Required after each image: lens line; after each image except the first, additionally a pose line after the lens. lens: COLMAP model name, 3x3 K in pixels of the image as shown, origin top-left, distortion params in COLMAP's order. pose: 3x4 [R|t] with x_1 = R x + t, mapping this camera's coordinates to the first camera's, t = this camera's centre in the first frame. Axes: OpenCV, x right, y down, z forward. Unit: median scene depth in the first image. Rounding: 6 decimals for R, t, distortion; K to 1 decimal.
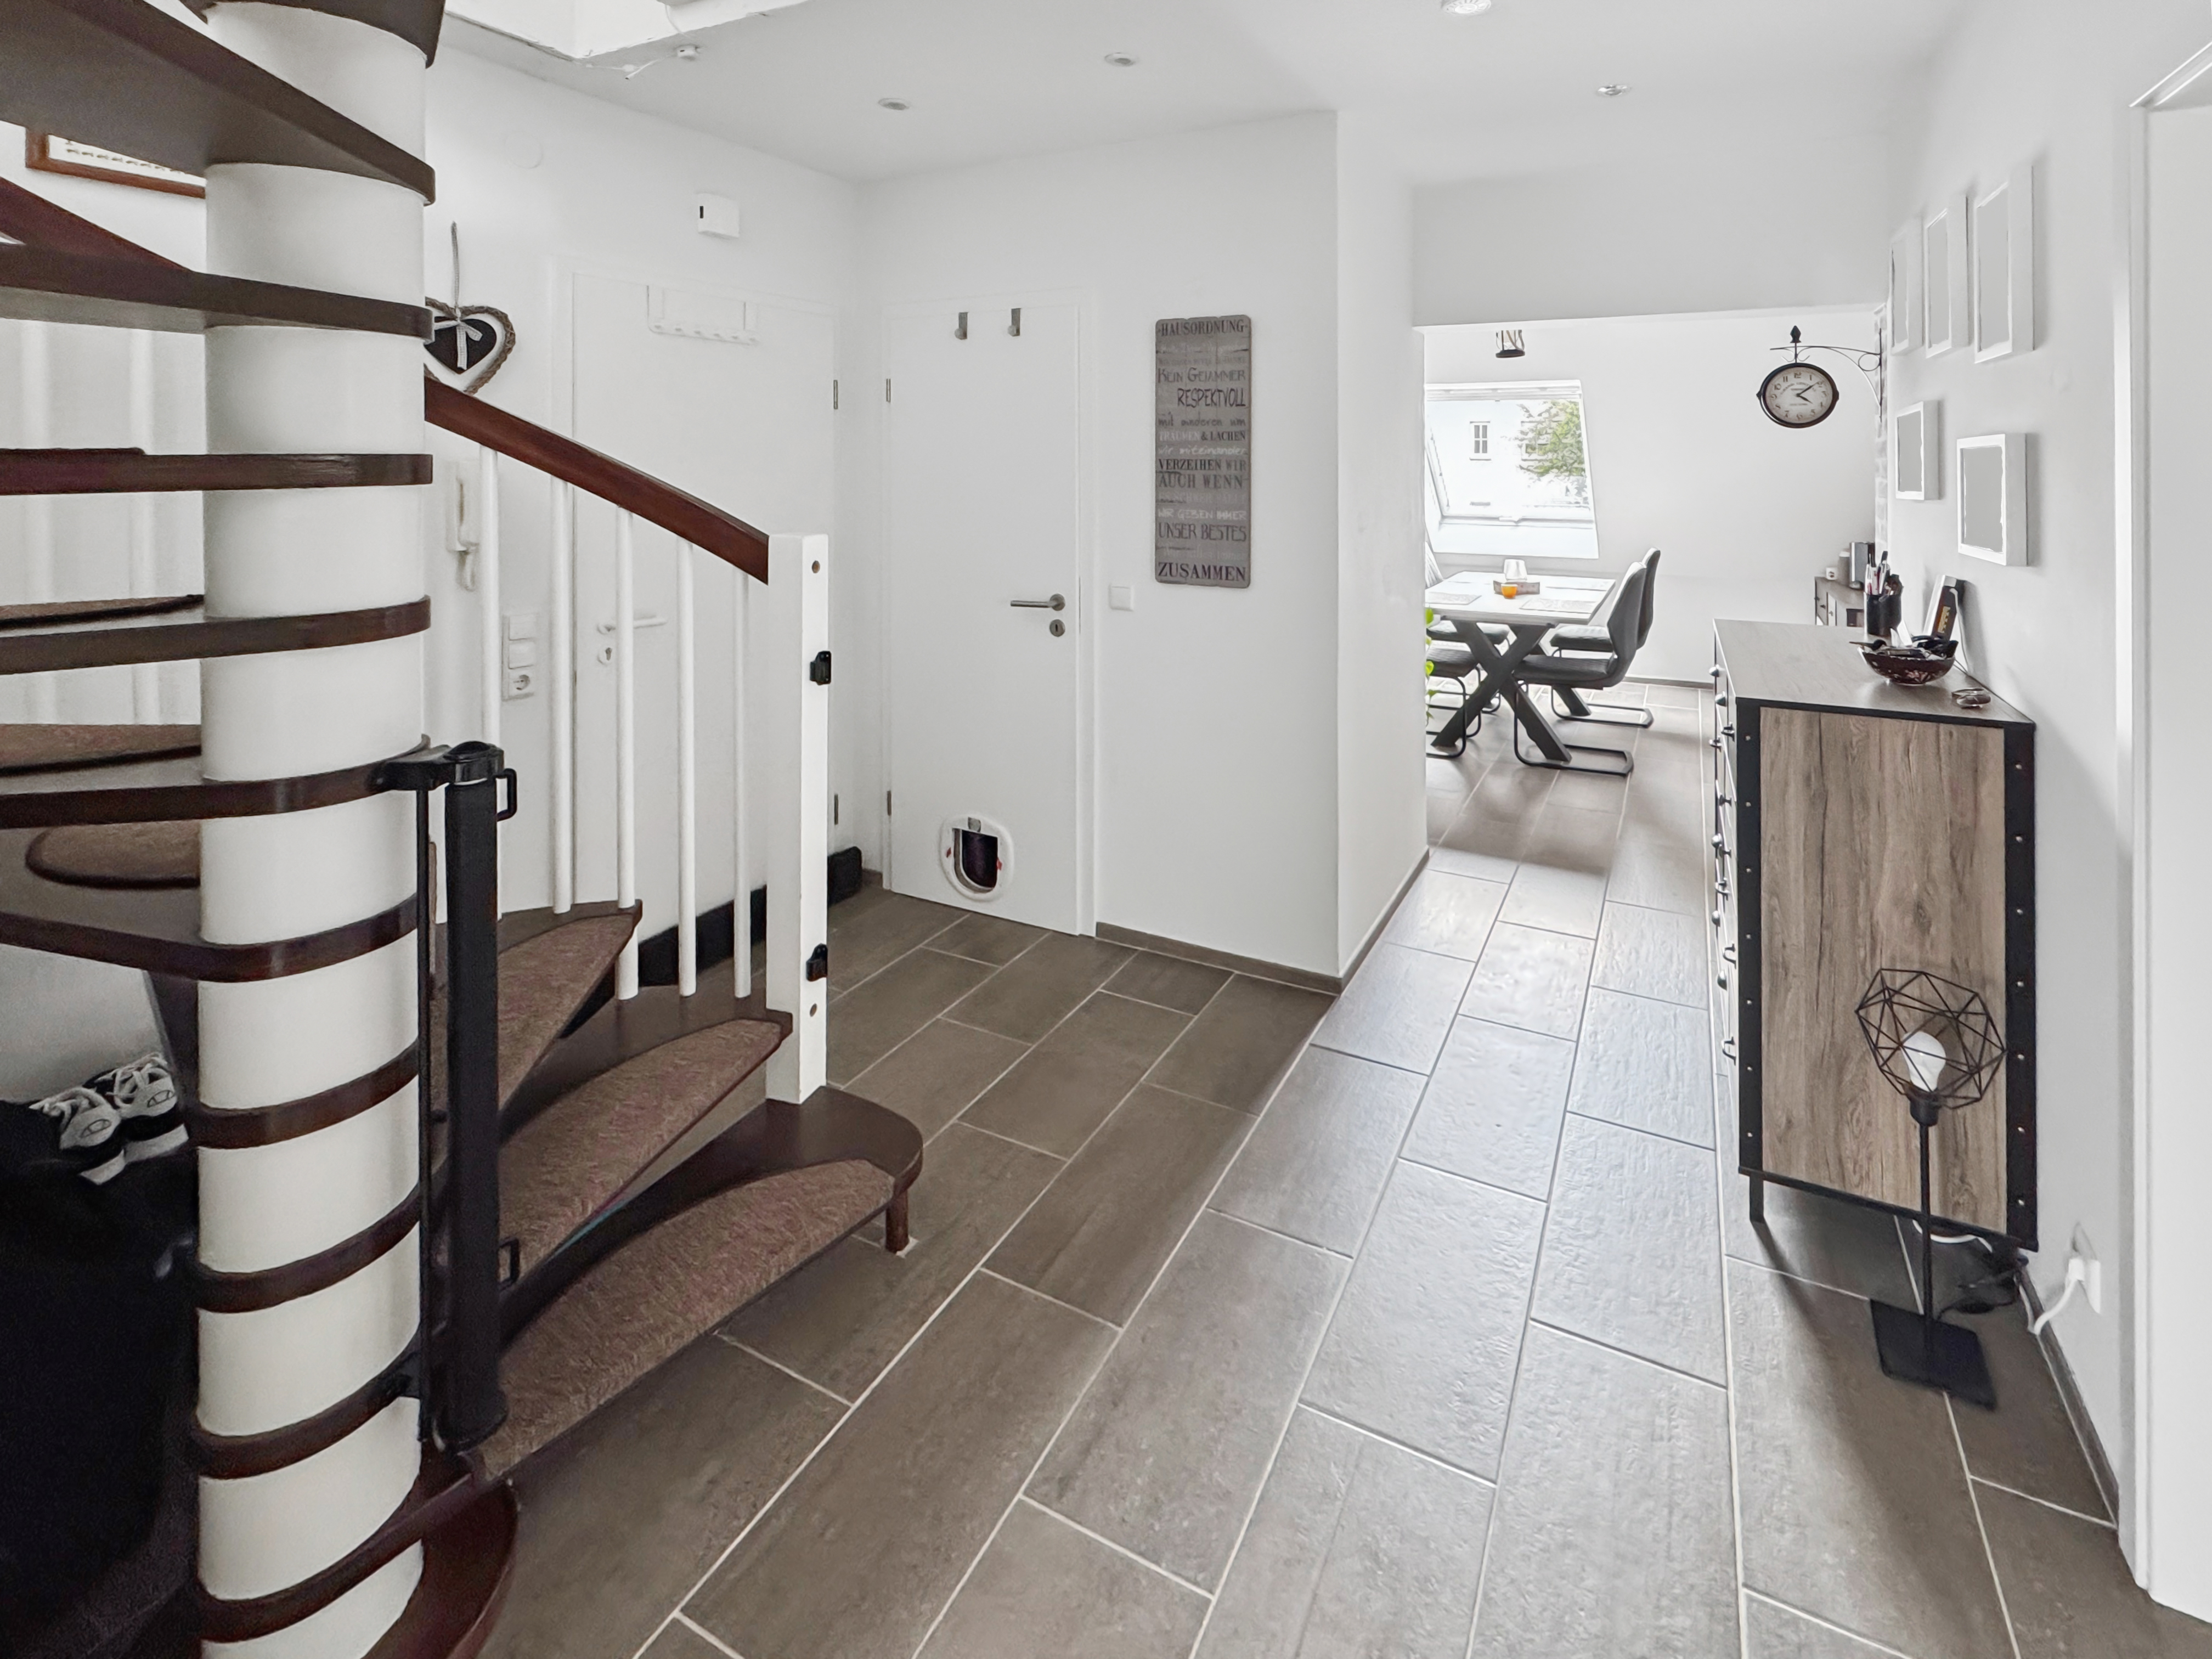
lens RADIAL K [[880.1, 0, 1106.0], [0, 880.1, 829.5], [0, 0, 1]] dist [0.000489, -0.000013]
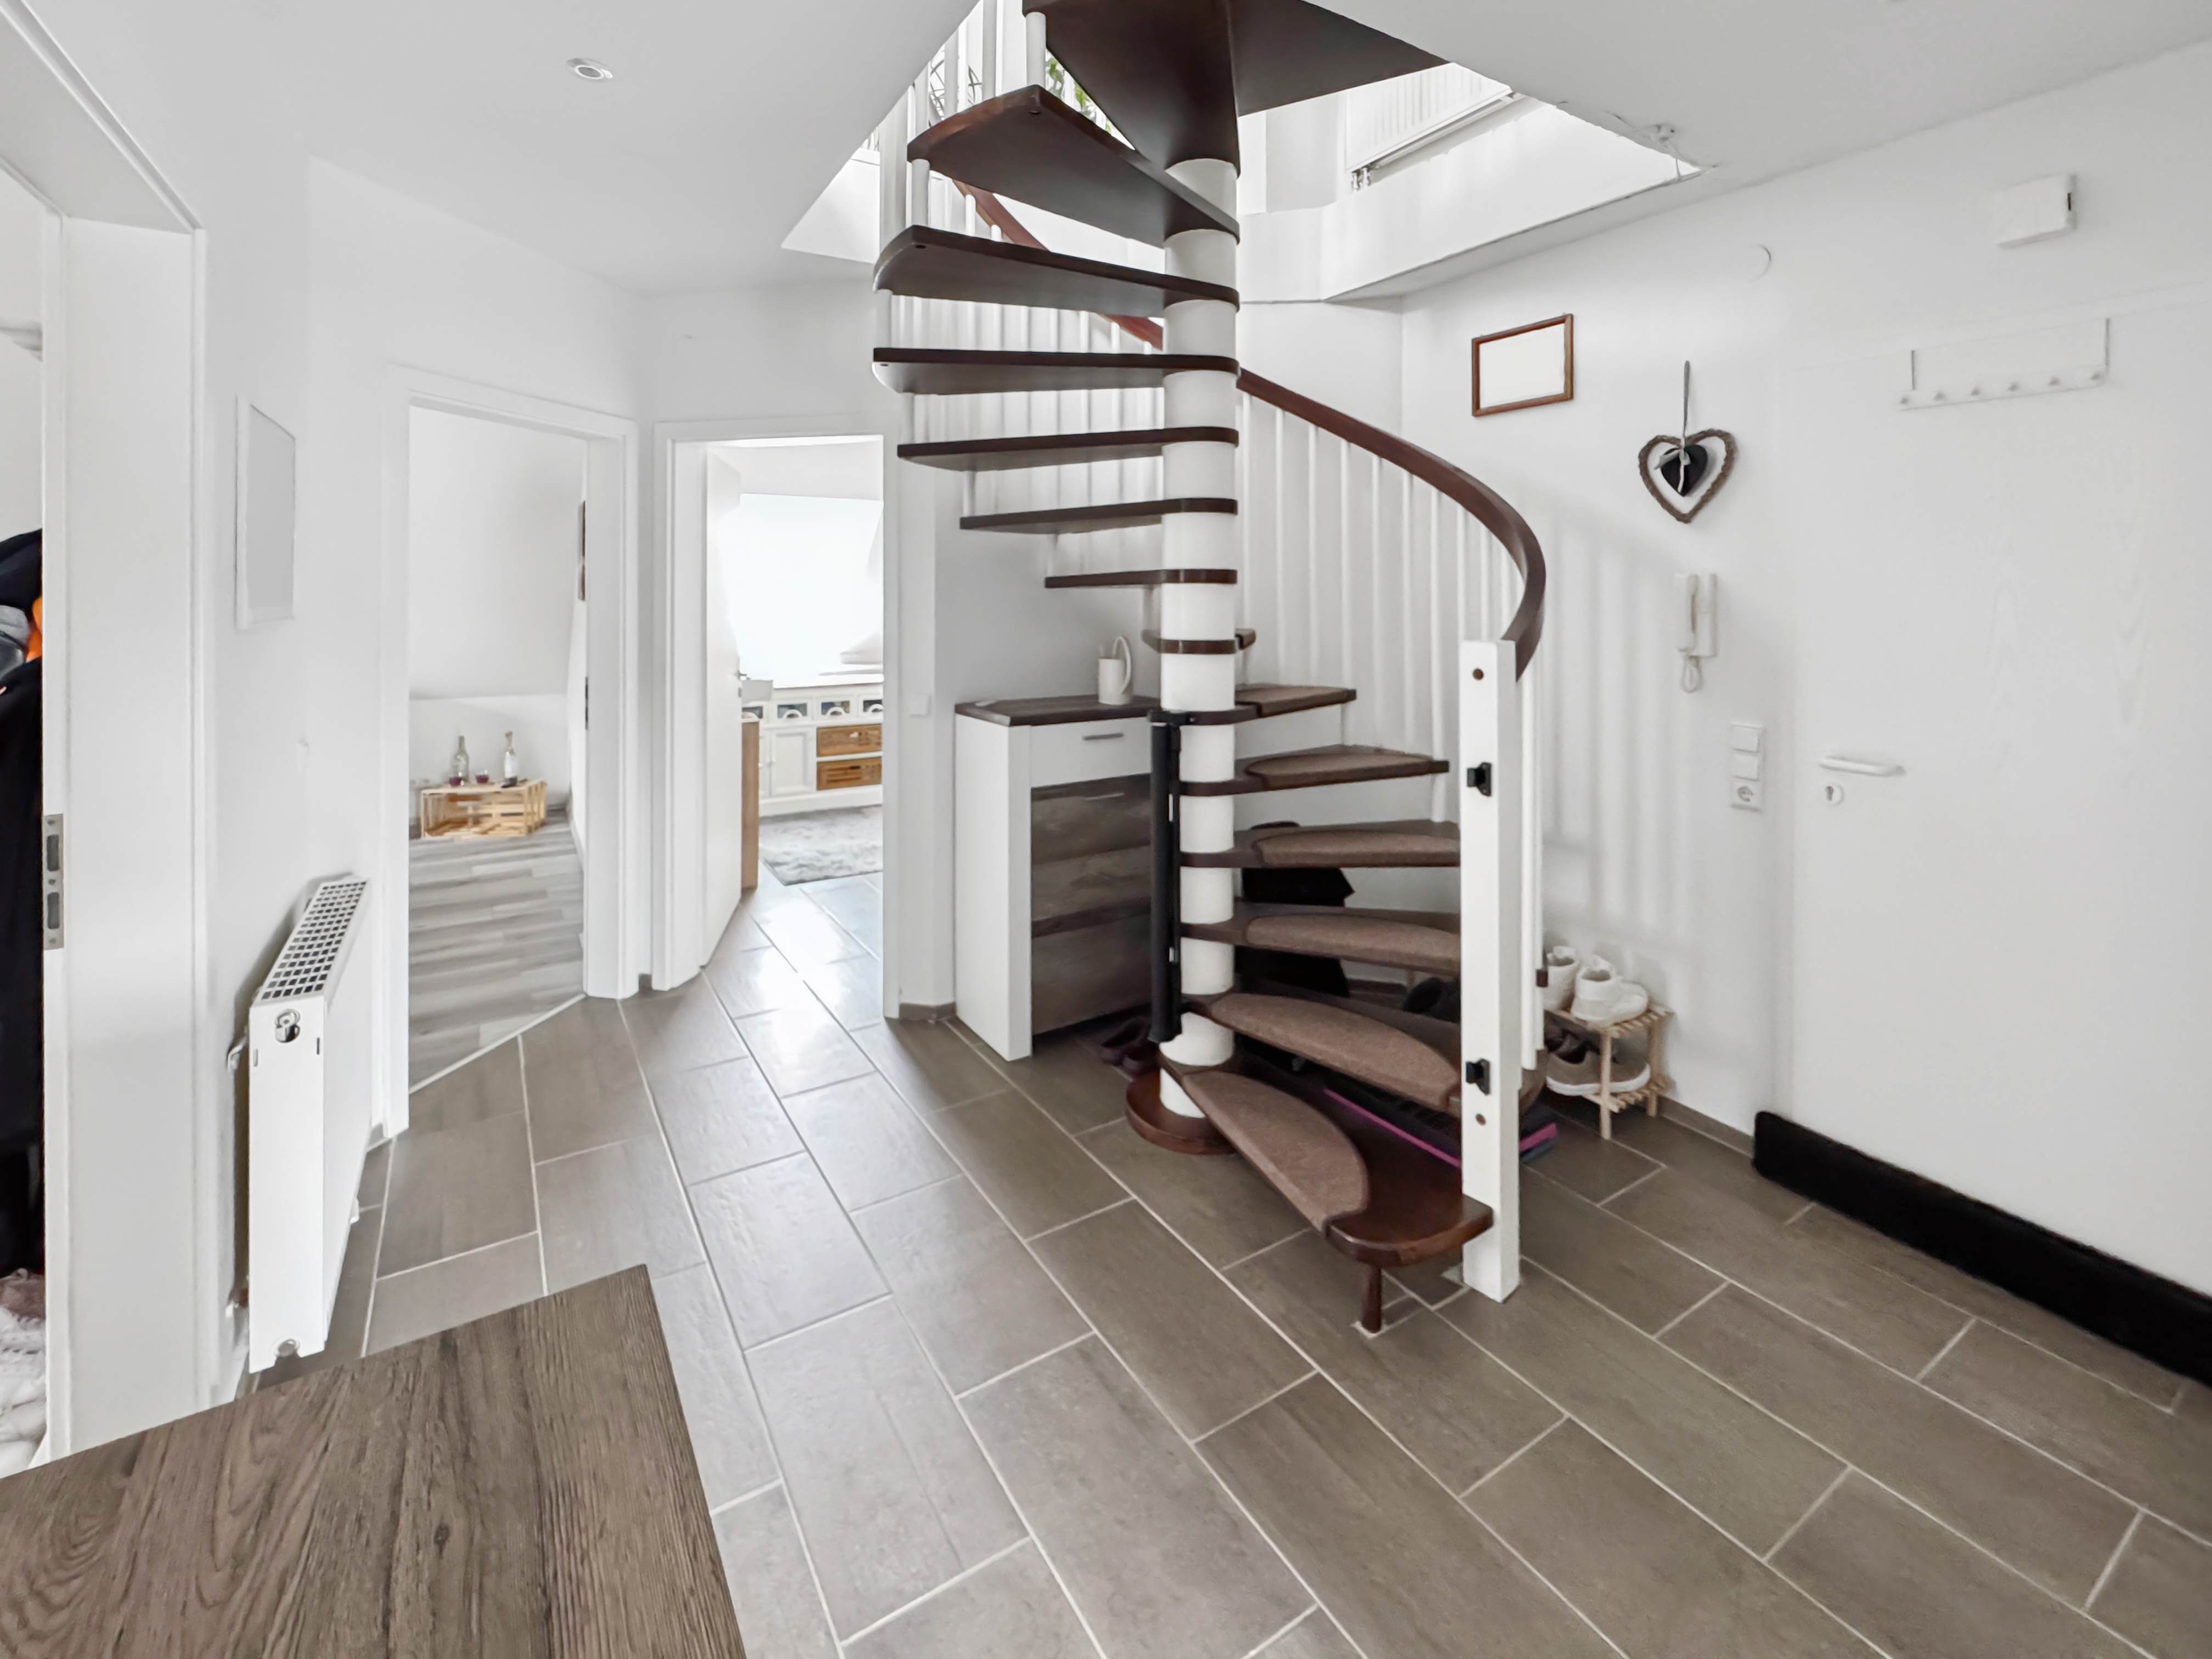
lens RADIAL K [[880.1, 0, 1106.0], [0, 880.1, 829.5], [0, 0, 1]] dist [0.000489, -0.000013]
pose [[-0.425111, 0.237158, -0.873520, 0.787130], [-0.351373, 0.846142, 0.400725, -0.383273], [0.834157, 0.477284, -0.276373, 0.910146]]
